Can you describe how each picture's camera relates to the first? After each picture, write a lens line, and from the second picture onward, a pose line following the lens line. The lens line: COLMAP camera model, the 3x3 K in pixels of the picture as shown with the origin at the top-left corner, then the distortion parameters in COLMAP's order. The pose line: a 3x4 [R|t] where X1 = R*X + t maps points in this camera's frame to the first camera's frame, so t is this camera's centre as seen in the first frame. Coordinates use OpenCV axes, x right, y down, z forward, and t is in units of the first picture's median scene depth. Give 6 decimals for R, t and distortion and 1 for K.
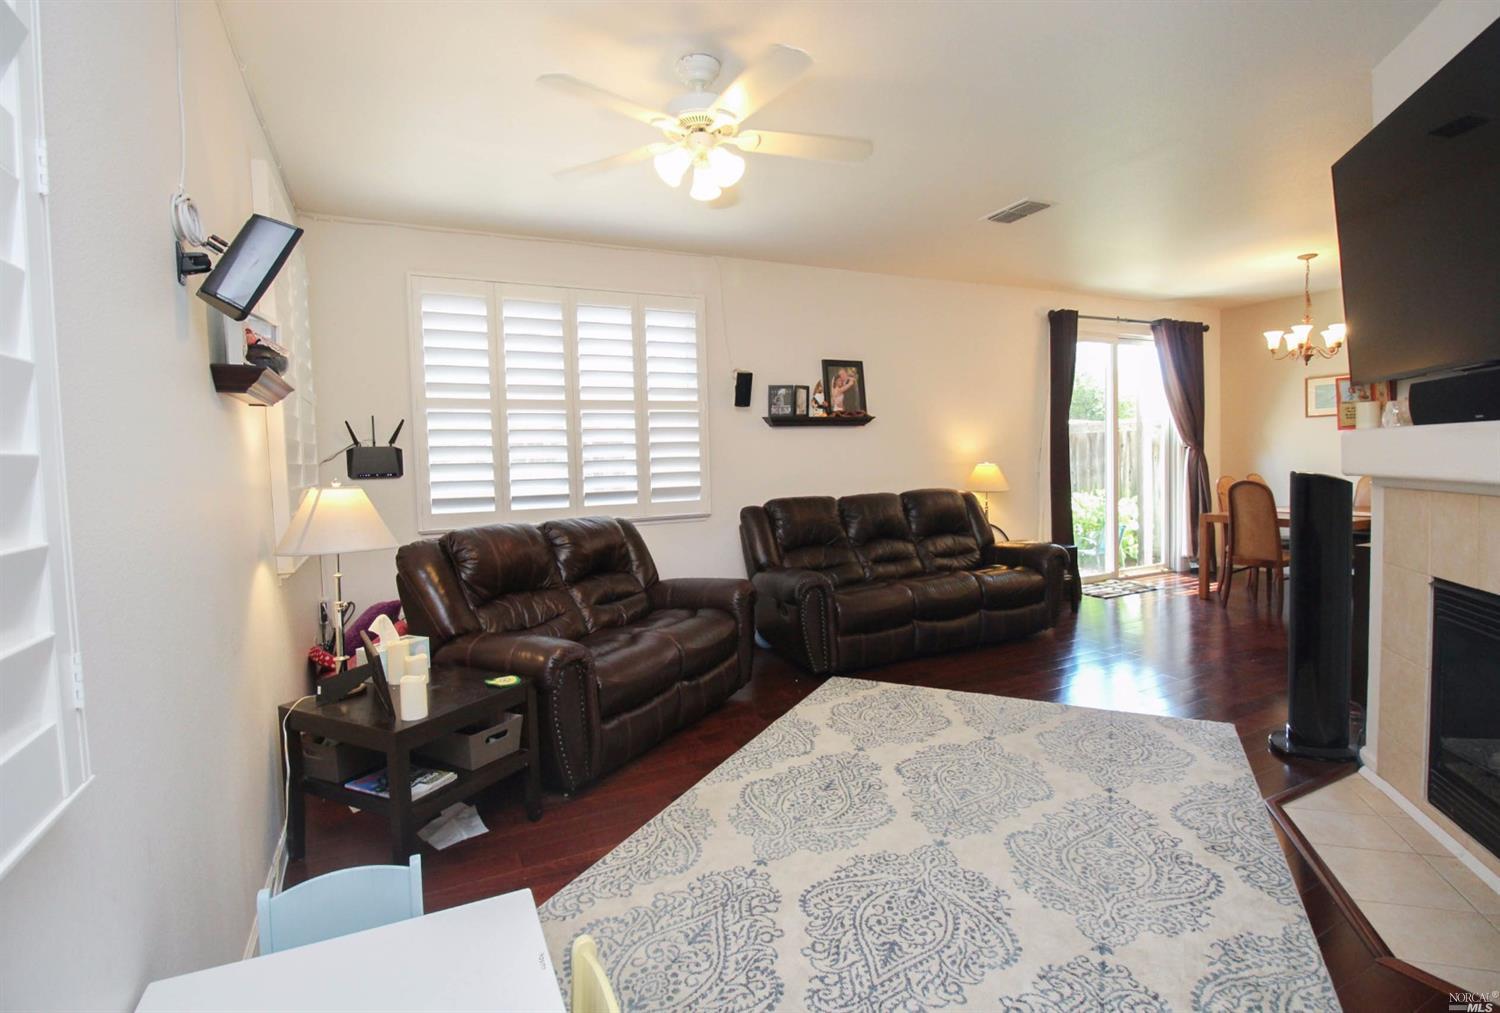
lens RADIAL K [[727.3, 0, 753.7], [0, 727.3, 498.4], [0, 0, 1]] dist [-0.004133, -0.000678]
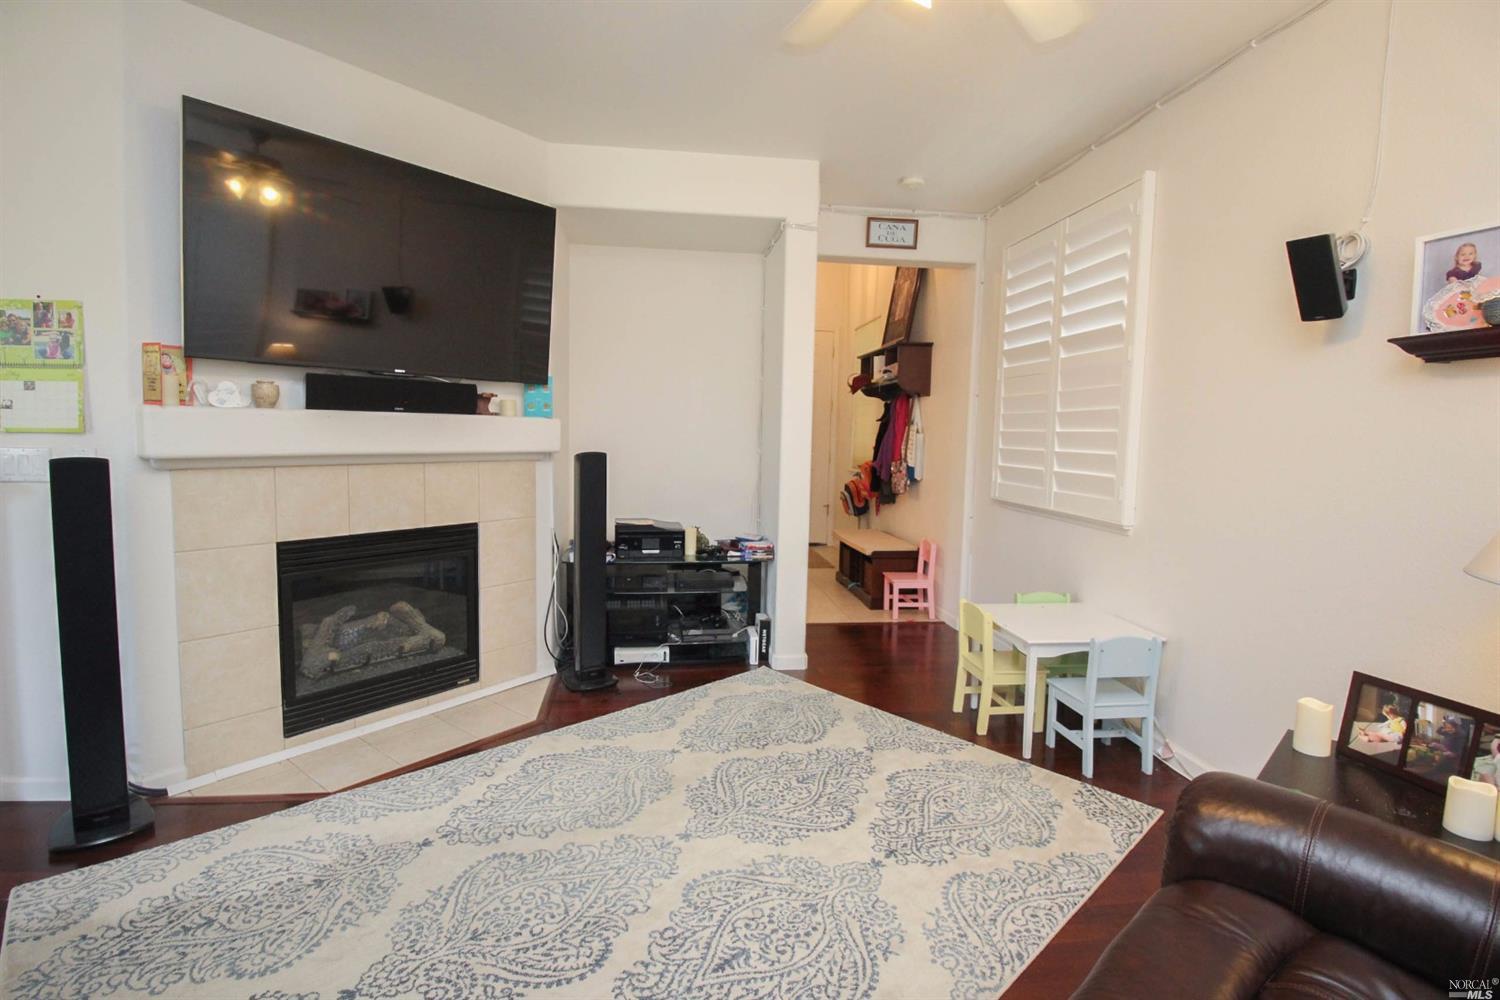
lens RADIAL K [[704.1, 0, 746.6], [0, 704.1, 489.4], [0, 0, 1]] dist [0.001978, -0.016371]
pose [[-0.943883, -0.018683, 0.329750, -0.053589], [0.023079, 0.992227, 0.122281, -0.041931], [-0.329472, 0.123030, -0.936115, 0.816746]]
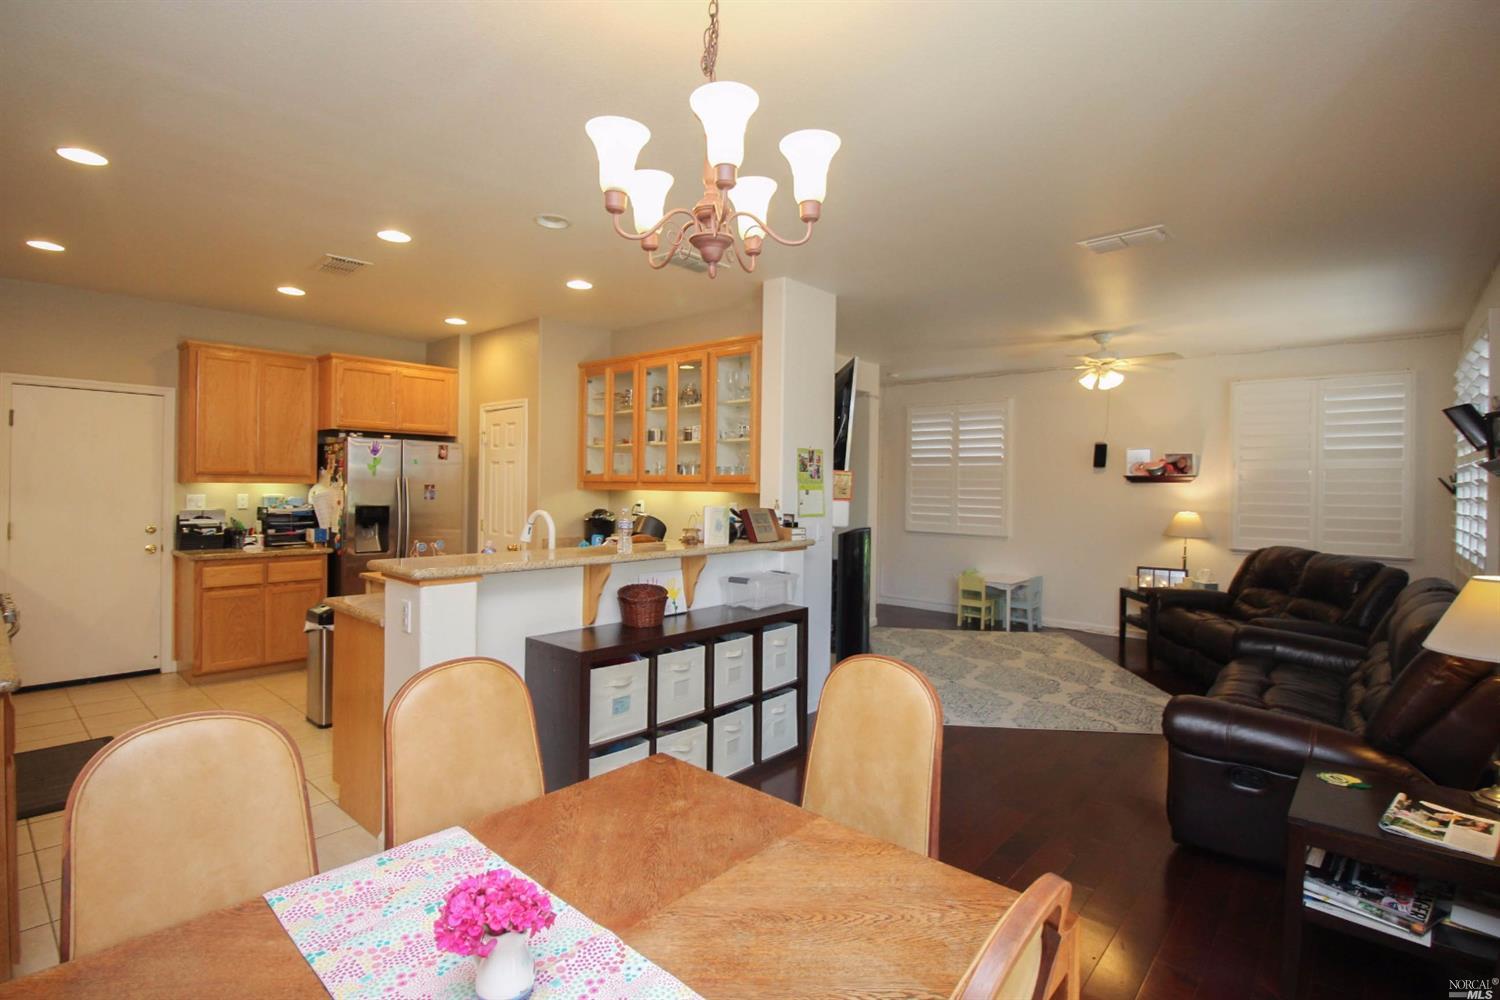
lens RADIAL K [[710.6, 0, 737.4], [0, 710.6, 488.1], [0, 0, 1]] dist [0.002471, -0.014723]
pose [[-0.926126, 0.016791, -0.376841, 0.885987], [-0.008138, 0.997887, 0.064465, -0.121421], [0.377127, 0.062770, -0.924032, 1.301330]]
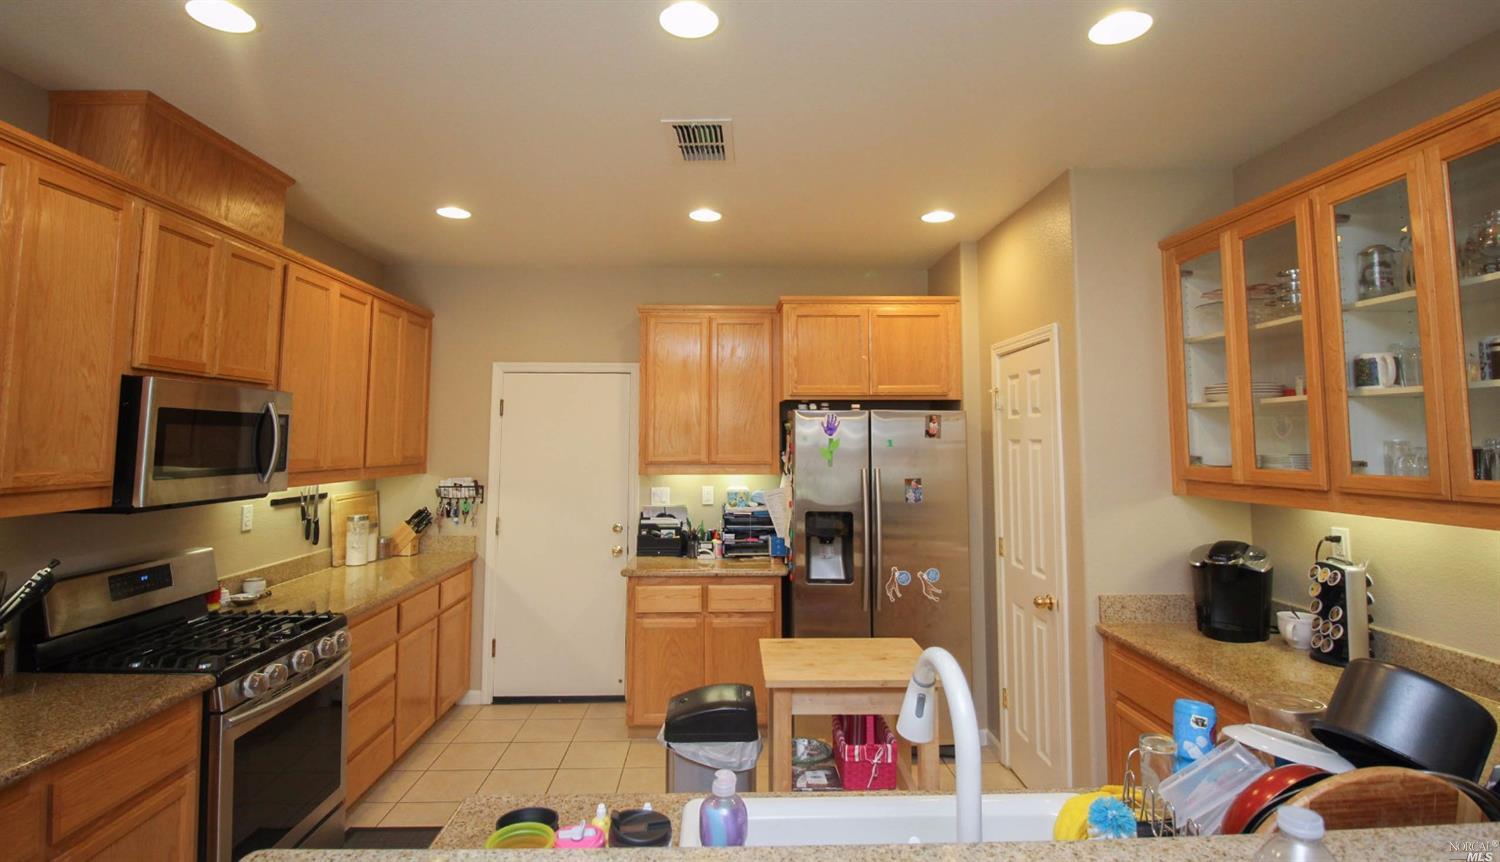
lens RADIAL K [[718.8, 0, 743.9], [0, 718.8, 381.9], [0, 0, 1]] dist [-0.004712, -0.001446]
pose [[-0.910177, 0.063157, 0.409376, 0.772265], [0.049378, 0.997804, -0.044152, -0.123722], [-0.411265, -0.019972, -0.911297, 0.835139]]
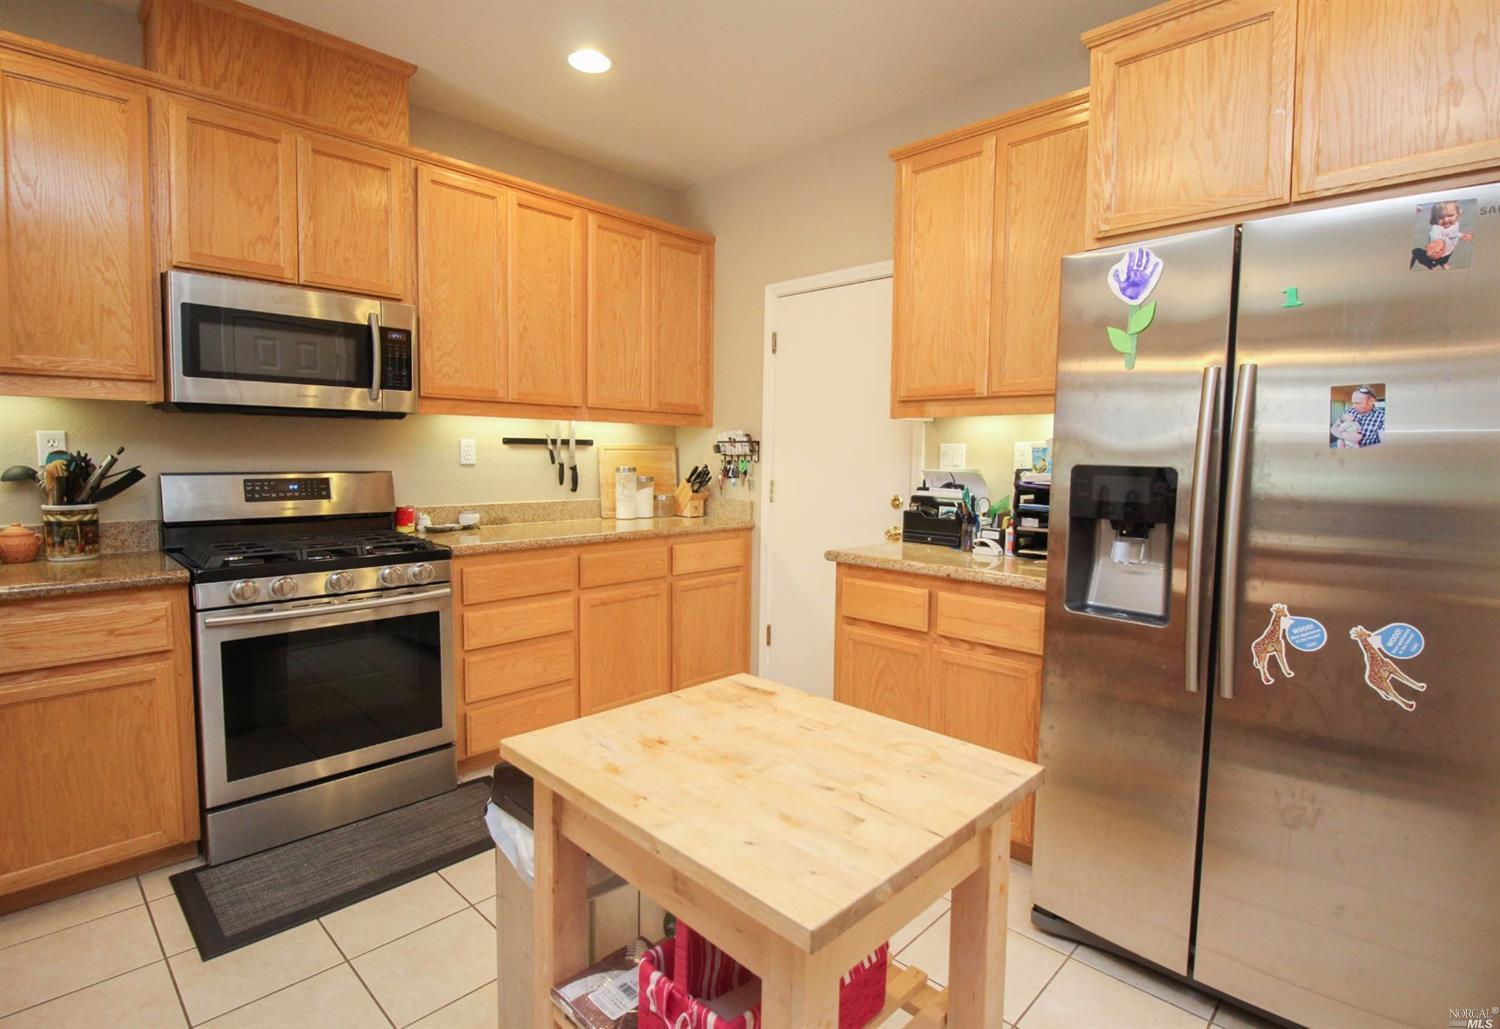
lens RADIAL K [[732.7, 0, 769.4], [0, 732.7, 507.3], [0, 0, 1]] dist [-0.018951, -0.001515]
pose [[-0.351347, -0.043886, 0.935216, 0.740678], [0.049662, 0.996621, 0.065425, -0.037628], [-0.934927, 0.069431, -0.347981, 0.433480]]
